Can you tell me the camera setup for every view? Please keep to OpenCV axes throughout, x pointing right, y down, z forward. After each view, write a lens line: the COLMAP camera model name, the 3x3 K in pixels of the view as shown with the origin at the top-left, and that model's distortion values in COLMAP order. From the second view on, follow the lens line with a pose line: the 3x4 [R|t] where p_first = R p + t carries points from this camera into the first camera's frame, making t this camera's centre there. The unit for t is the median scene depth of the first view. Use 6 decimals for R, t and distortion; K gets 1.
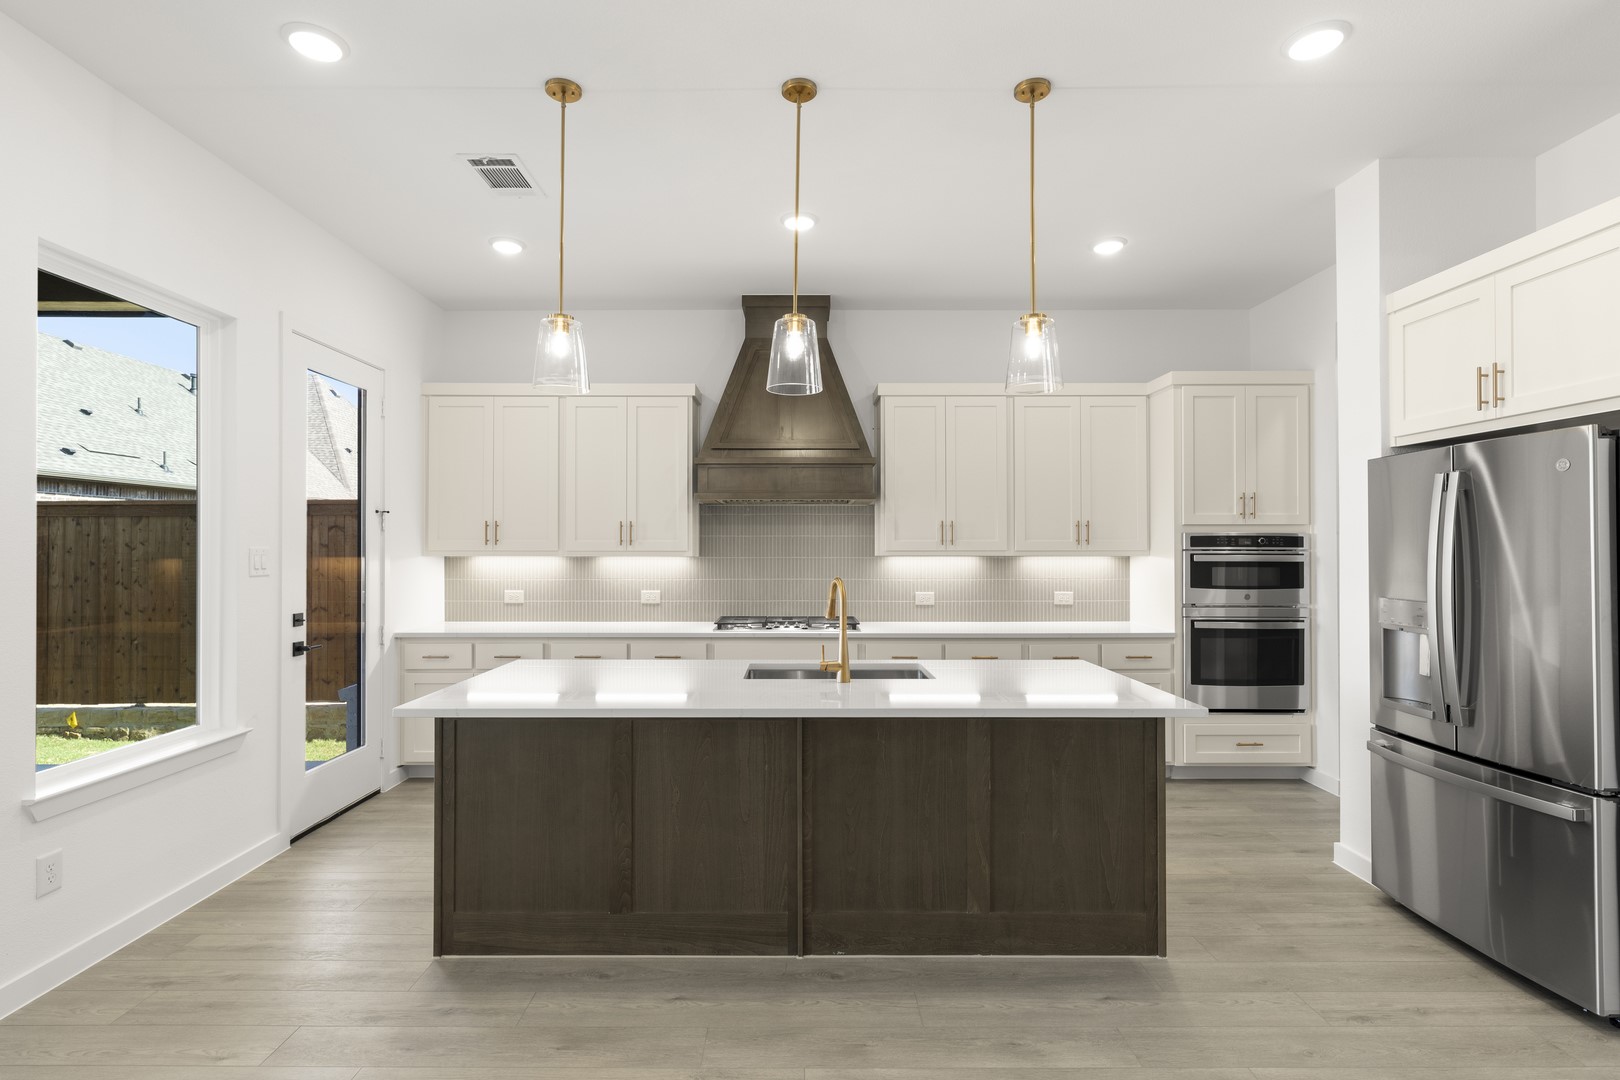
lens RADIAL K [[777.5, 0, 800.2], [0, 777.5, 544.3], [0, 0, 1]] dist [-0.000624, 0.000652]
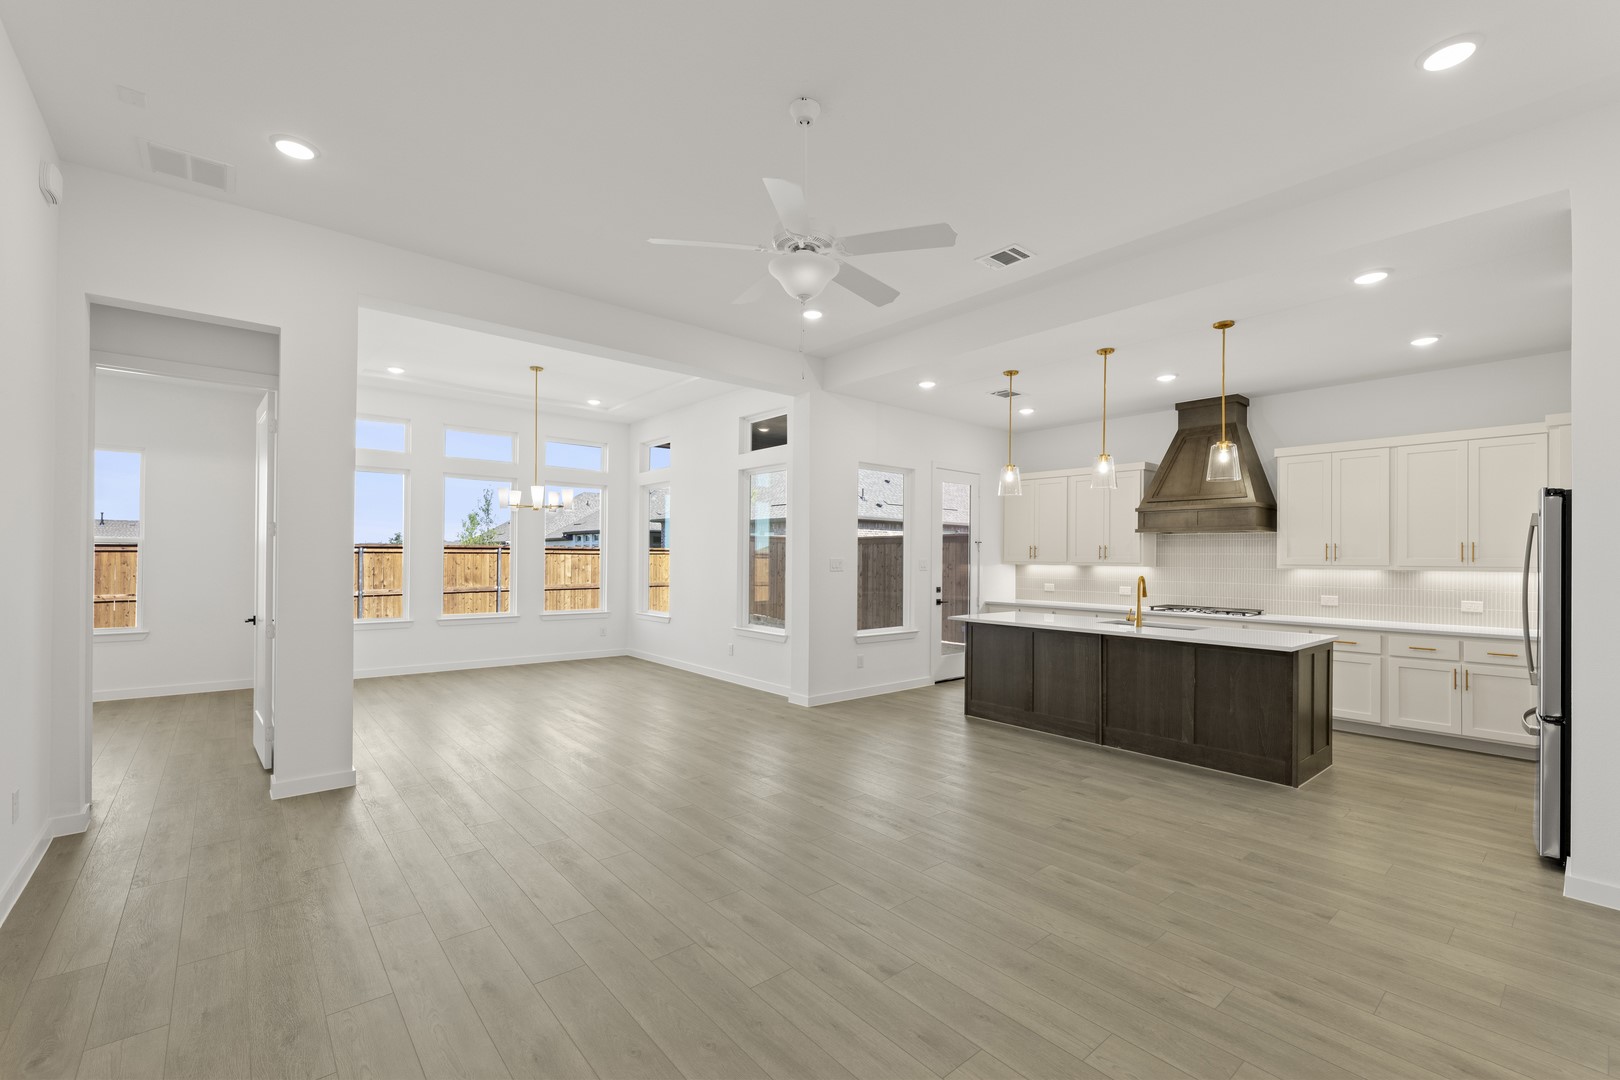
lens RADIAL K [[681.1, 0, 811.3], [0, 681.1, 562.8], [0, 0, 1]] dist [0.001575, -0.000317]
pose [[0.651457, 0.011871, -0.758593, 0.558661], [-0.007317, 0.999929, 0.009364, -0.000316], [0.758650, -0.000550, 0.651498, -0.534408]]
